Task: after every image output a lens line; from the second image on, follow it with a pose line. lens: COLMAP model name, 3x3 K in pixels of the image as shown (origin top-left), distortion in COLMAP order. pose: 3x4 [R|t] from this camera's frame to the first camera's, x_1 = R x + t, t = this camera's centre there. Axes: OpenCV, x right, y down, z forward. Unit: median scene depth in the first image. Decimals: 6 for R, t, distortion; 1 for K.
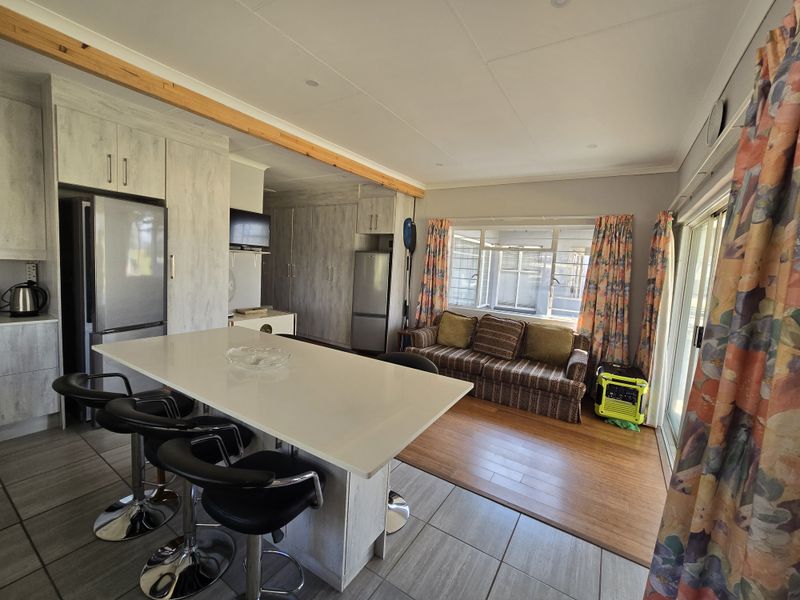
lens RADIAL K [[333.4, 0, 400.0], [0, 333.4, 300.0], [0, 0, 1]] dist [-0.000405, -0.000068]
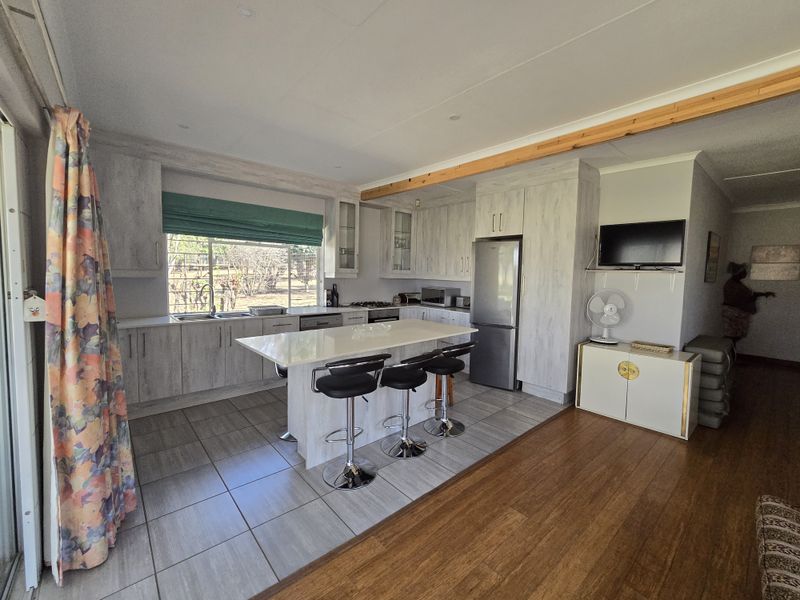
lens RADIAL K [[333.4, 0, 400.0], [0, 333.4, 300.0], [0, 0, 1]] dist [-0.000405, -0.000068]
pose [[-0.271183, 0.013904, -0.962427, 0.618417], [-0.146567, 0.987639, 0.055566, -0.044465], [0.951303, 0.156128, -0.265793, 0.837413]]
